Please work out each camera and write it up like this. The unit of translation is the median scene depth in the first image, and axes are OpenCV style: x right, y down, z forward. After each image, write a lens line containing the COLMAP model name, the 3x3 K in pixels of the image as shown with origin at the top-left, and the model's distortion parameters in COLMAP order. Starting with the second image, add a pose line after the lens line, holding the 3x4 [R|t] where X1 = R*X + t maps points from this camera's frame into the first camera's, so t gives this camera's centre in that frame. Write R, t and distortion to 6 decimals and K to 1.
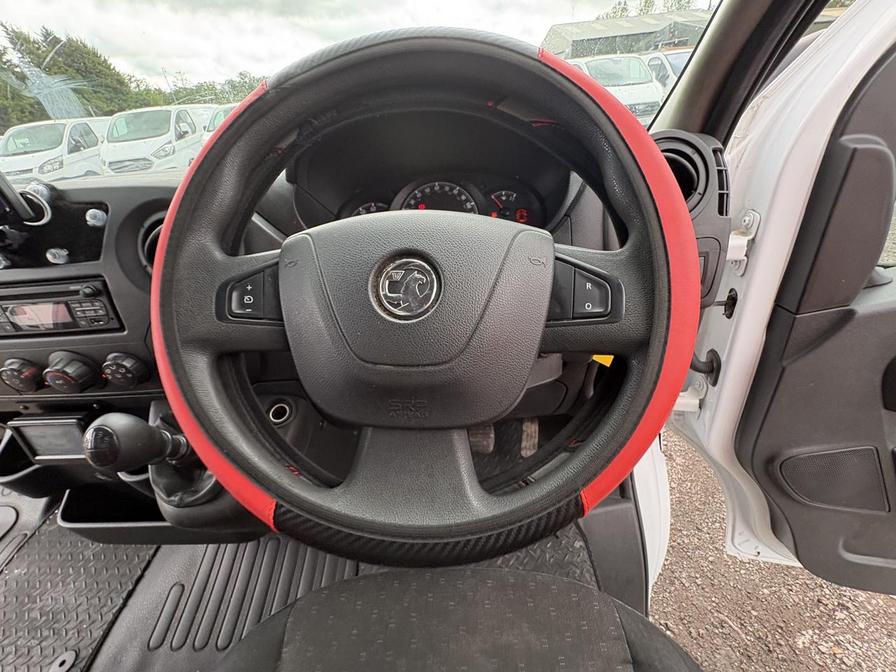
lens RADIAL K [[356.8, 0, 450.4], [0, 356.8, 337.4], [0, 0, 1]] dist [0.000171, -0.000036]
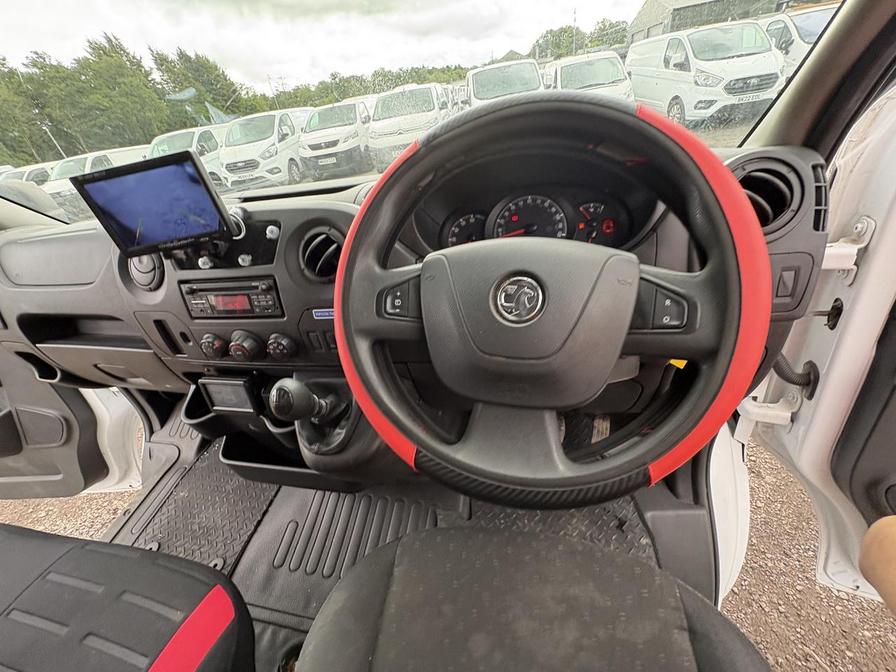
lens RADIAL K [[356.8, 0, 451.5], [0, 356.8, 338.0], [0, 0, 1]] dist [0.000171, -0.000036]
pose [[0.982032, 0.054758, -0.180596, -0.052563], [-0.050339, 0.998312, 0.028966, -0.009680], [0.181877, -0.019354, 0.983131, -0.156472]]
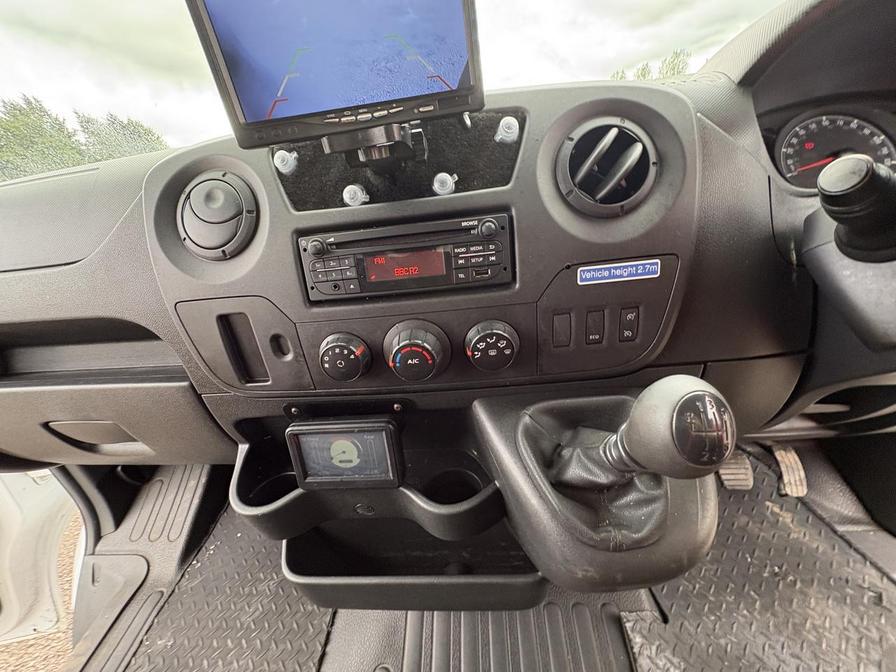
lens RADIAL K [[356.8, 0, 445.4], [0, 356.8, 336.2], [0, 0, 1]] dist [0.000171, -0.000036]
pose [[0.998966, -0.013842, -0.043304, -0.848433], [0.008001, 0.991184, -0.132253, 0.144924], [0.044753, 0.131769, 0.990270, 0.244532]]
